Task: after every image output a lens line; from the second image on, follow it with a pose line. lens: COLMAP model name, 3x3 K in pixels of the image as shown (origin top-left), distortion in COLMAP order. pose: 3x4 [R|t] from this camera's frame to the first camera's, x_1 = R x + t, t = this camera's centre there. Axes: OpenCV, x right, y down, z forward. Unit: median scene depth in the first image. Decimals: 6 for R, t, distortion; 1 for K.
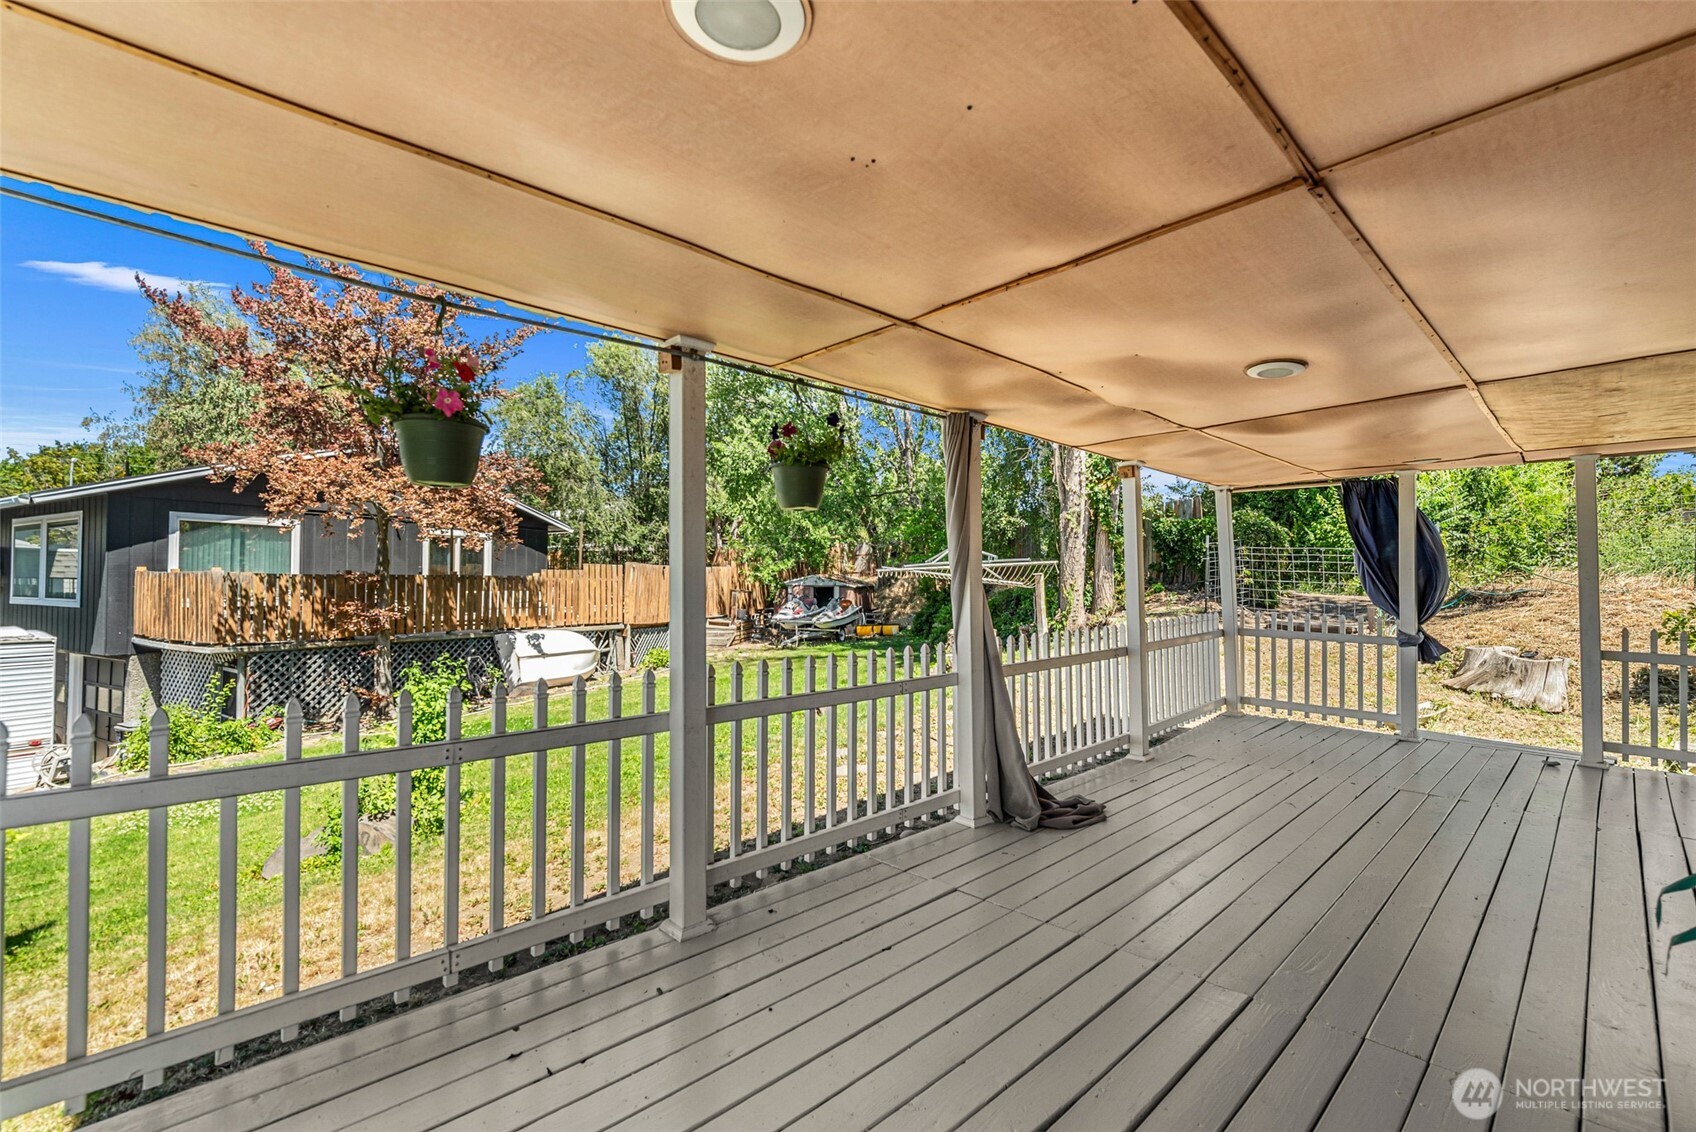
lens RADIAL K [[733.6, 0, 848.0], [0, 733.6, 566.0], [0, 0, 1]] dist [0.000068, 0.000134]
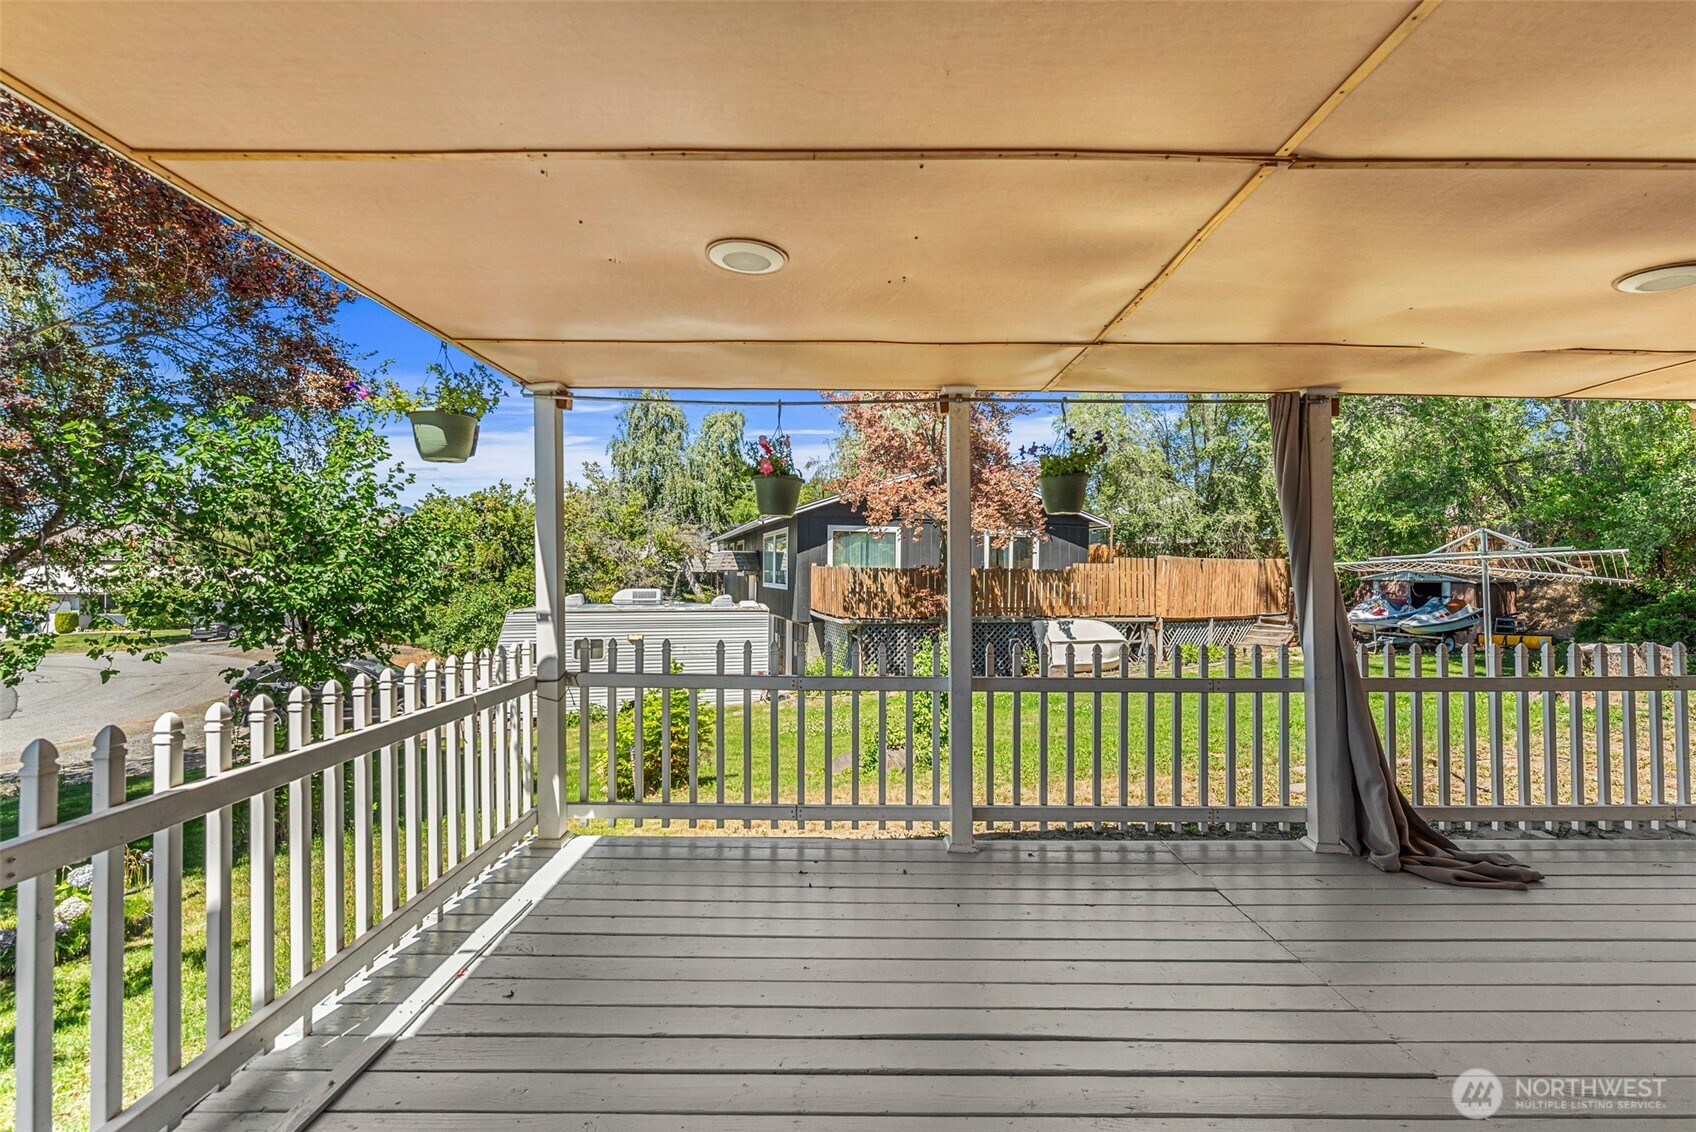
lens RADIAL K [[733.6, 0, 848.0], [0, 733.6, 566.0], [0, 0, 1]] dist [0.000068, 0.000134]
pose [[0.712805, -0.003686, -0.701353, 0.127454], [0.010784, 0.999926, 0.005705, -0.001229], [0.701280, -0.011630, 0.712791, -0.011591]]
